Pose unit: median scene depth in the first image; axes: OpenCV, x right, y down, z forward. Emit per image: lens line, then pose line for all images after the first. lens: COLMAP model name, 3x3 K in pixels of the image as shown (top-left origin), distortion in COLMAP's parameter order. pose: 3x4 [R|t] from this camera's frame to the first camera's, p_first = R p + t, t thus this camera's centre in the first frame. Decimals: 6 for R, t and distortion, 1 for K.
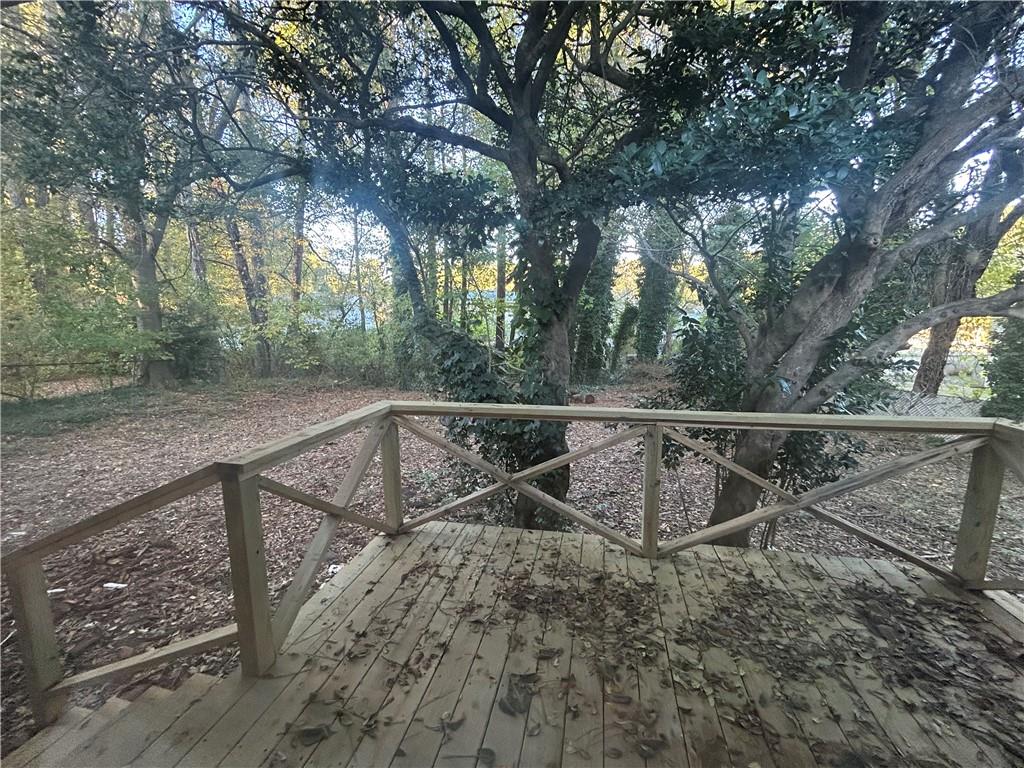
lens RADIAL K [[413.1, 0, 512.0], [0, 413.1, 384.0], [0, 0, 1]] dist [-0.000661, 0.000496]
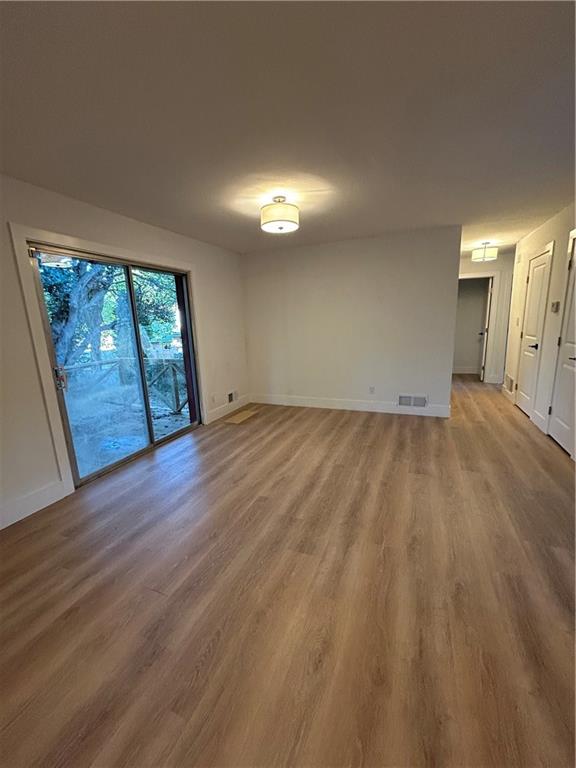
lens RADIAL K [[309.8, 0, 288.1], [0, 309.8, 381.8], [0, 0, 1]] dist [-0.000661, 0.000496]
pose [[0.203434, -0.169686, 0.964272, -0.459155], [0.171979, 0.975748, 0.135423, 0.065075], [-0.963866, 0.138285, 0.227683, -0.395027]]
